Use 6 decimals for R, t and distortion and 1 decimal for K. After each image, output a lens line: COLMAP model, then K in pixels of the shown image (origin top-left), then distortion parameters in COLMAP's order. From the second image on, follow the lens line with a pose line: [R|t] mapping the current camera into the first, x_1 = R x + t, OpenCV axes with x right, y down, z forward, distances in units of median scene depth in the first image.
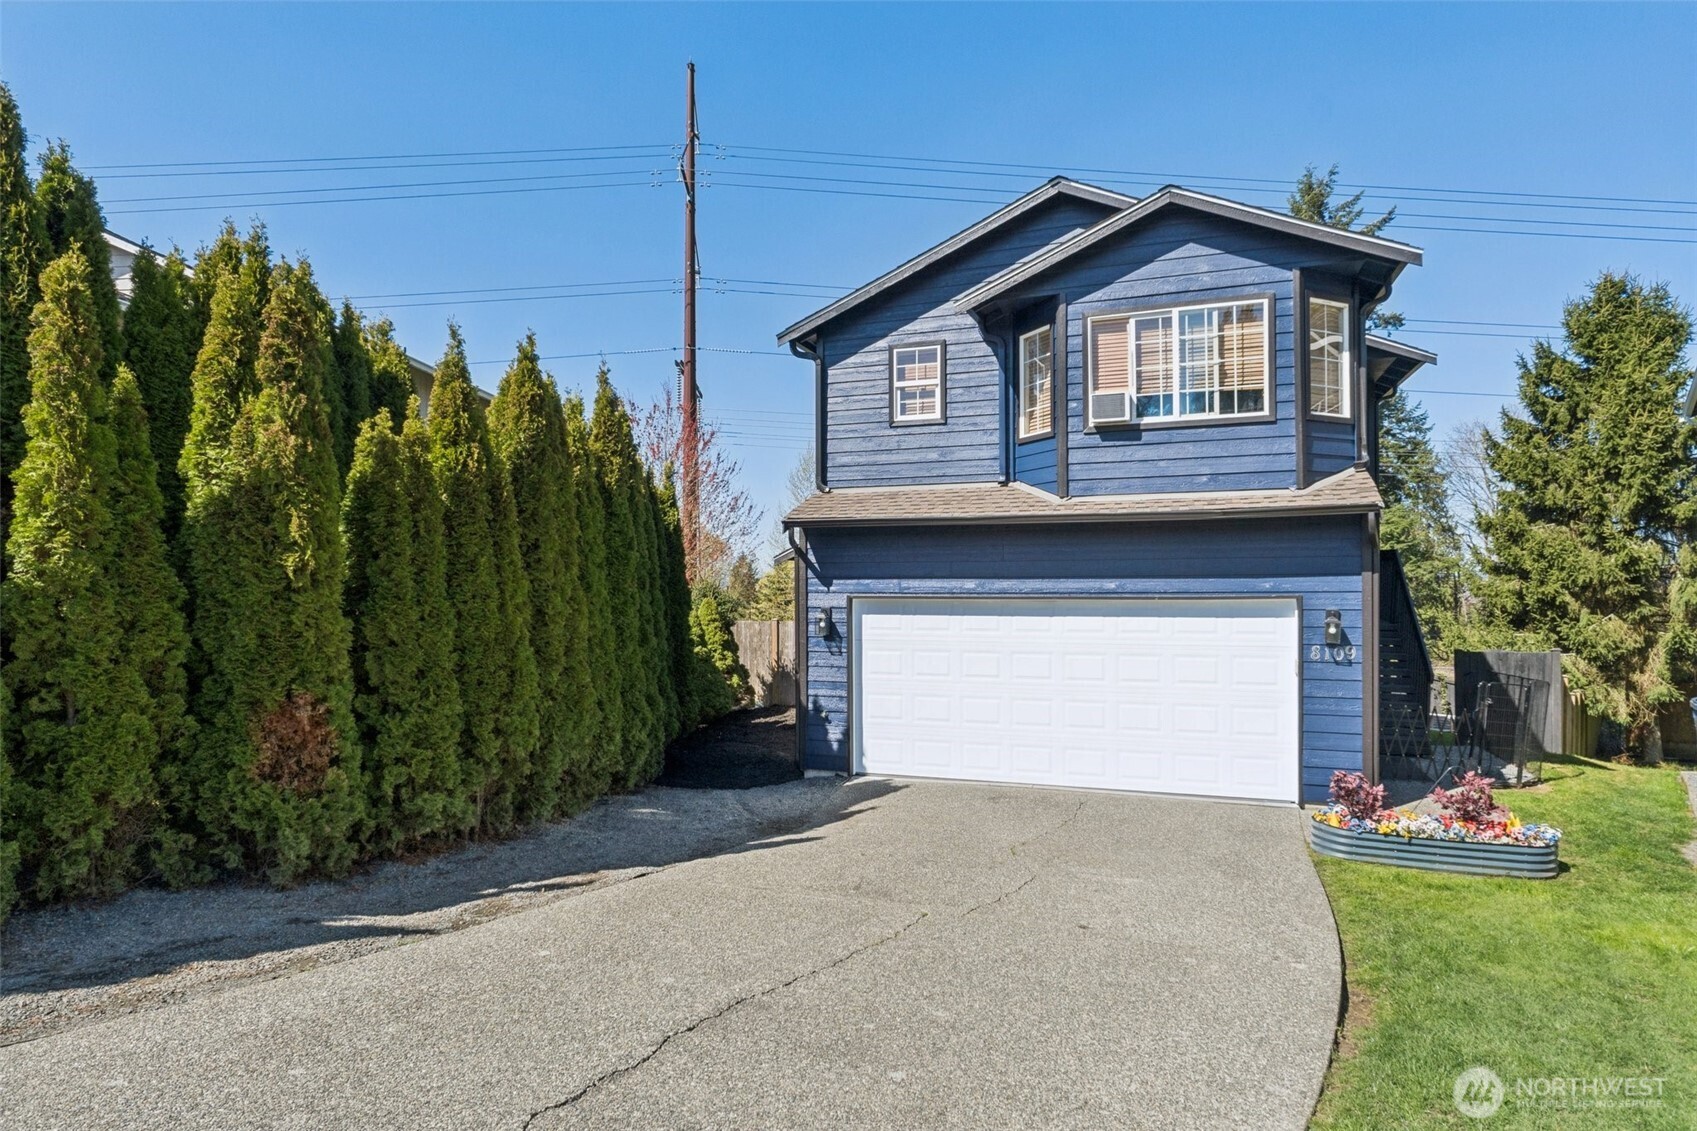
lens RADIAL K [[997.1, 0, 844.2], [0, 997.1, 579.8], [0, 0, 1]] dist [0.024460, -0.006968]
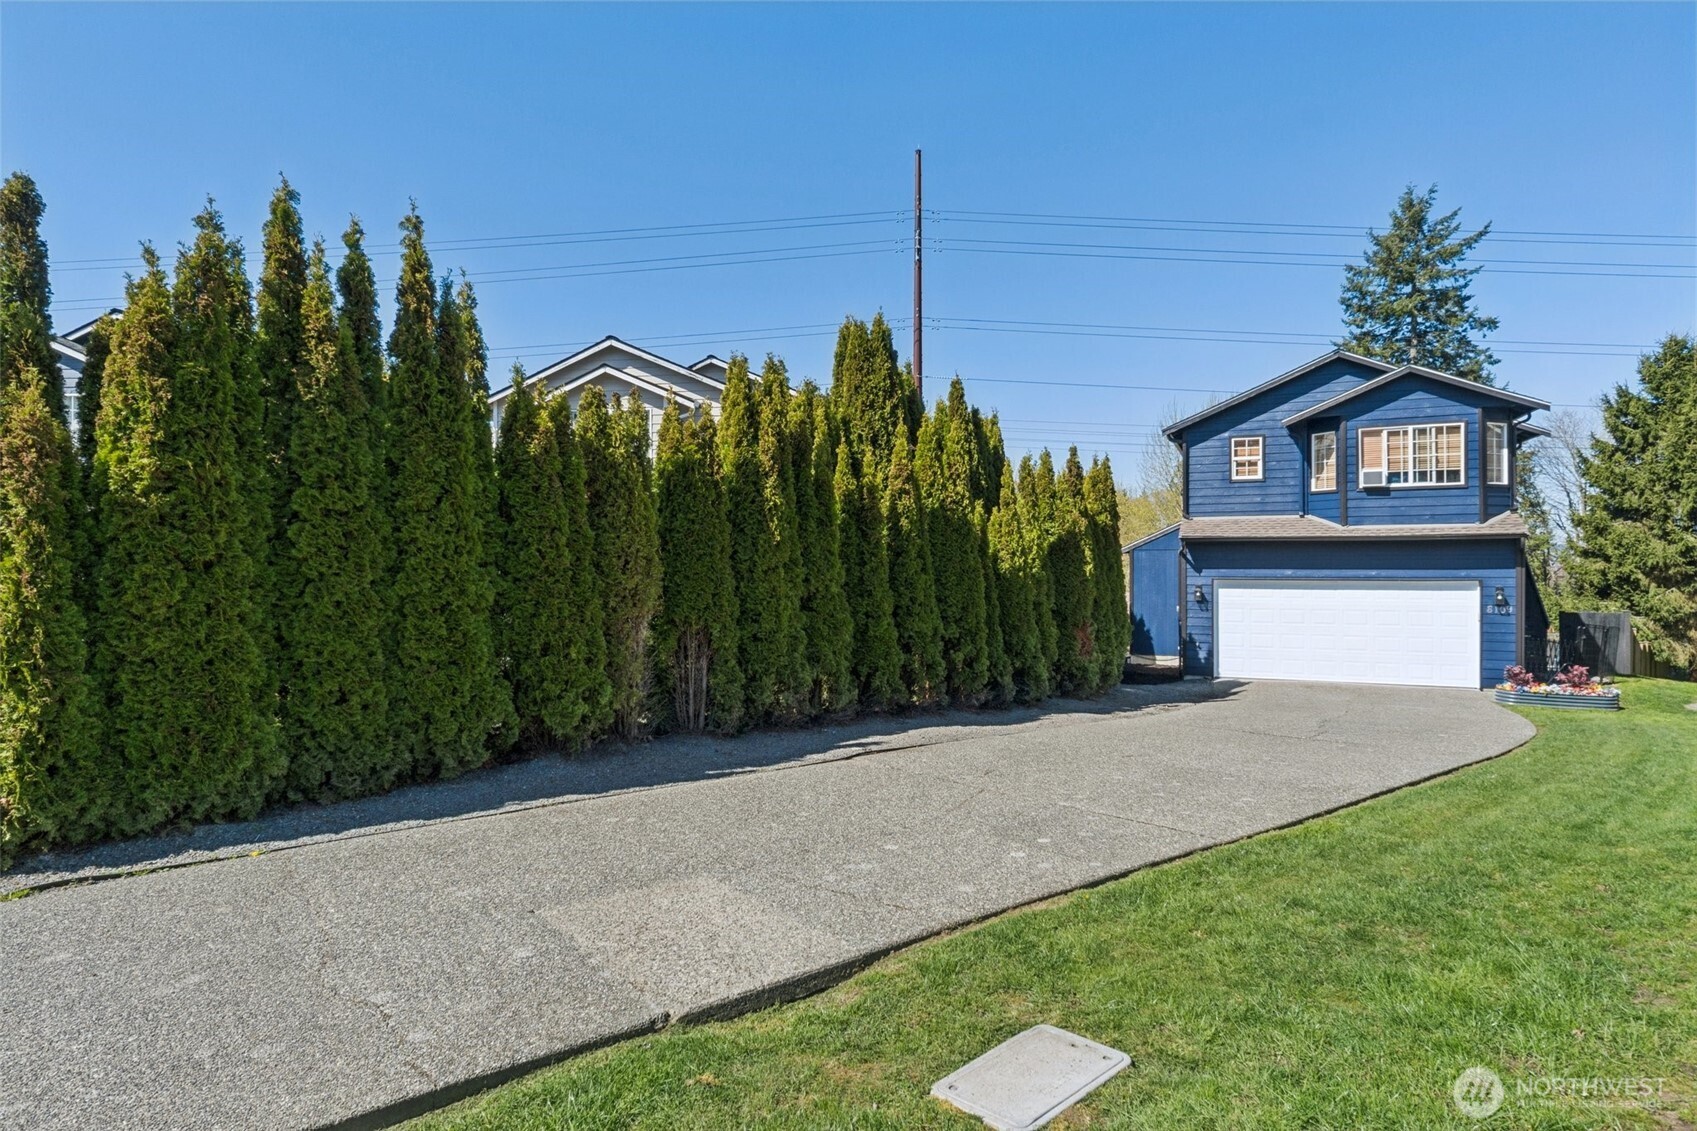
lens RADIAL K [[997.1, 0, 848.6], [0, 997.1, 558.4], [0, 0, 1]] dist [0.024460, -0.006968]
pose [[0.998568, -0.001280, -0.053474, -0.544690], [0.001688, 0.999970, 0.007590, -0.034264], [0.053462, -0.007669, 0.998540, -0.823049]]
